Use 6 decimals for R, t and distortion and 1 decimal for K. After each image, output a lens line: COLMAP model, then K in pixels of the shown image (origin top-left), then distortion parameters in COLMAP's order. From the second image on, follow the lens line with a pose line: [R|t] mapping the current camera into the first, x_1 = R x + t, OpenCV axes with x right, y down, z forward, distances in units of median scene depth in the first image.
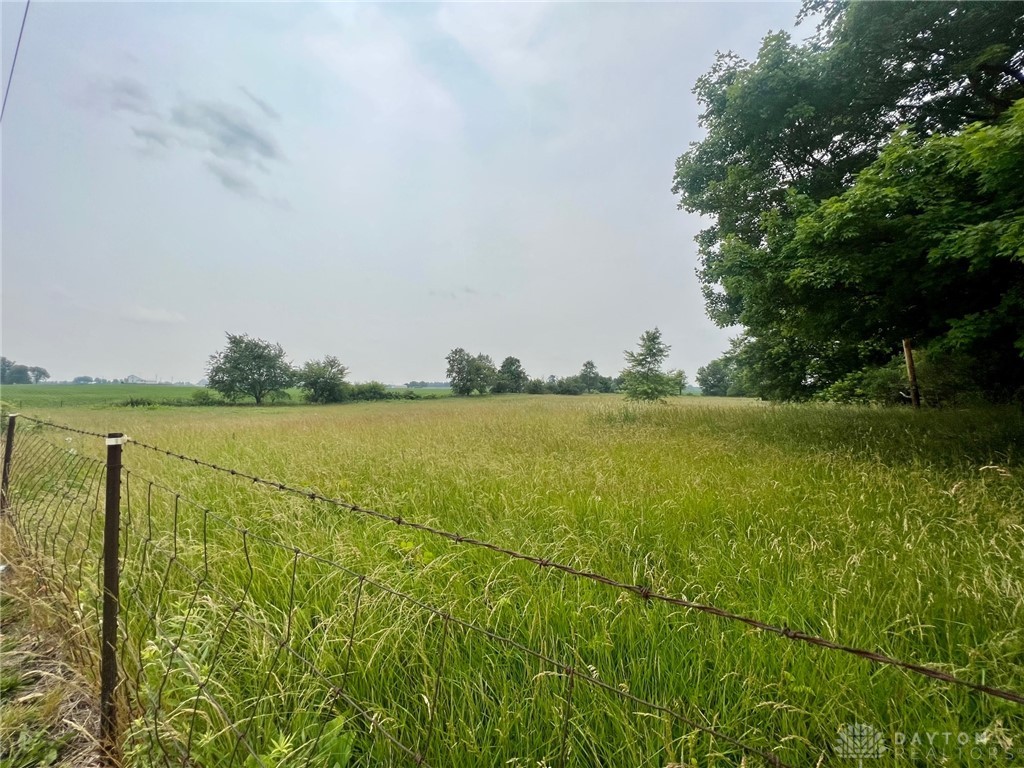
lens RADIAL K [[413.0, 0, 509.8], [0, 413.0, 387.4], [0, 0, 1]] dist [-0.002255, -0.000705]
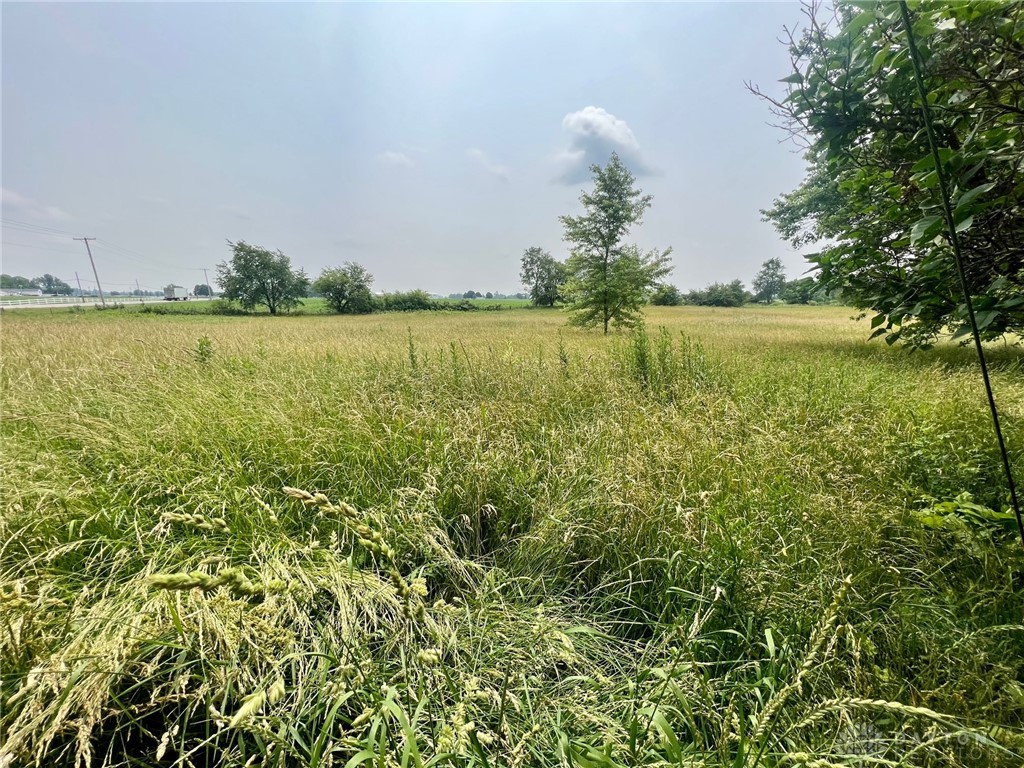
lens RADIAL K [[413.0, 0, 513.1], [0, 413.0, 384.2], [0, 0, 1]] dist [-0.002255, -0.000705]
pose [[0.867777, 0.092015, -0.488362, 0.346581], [0.007024, 0.980339, 0.197193, 0.011438], [0.496905, -0.174550, 0.850069, 0.325438]]
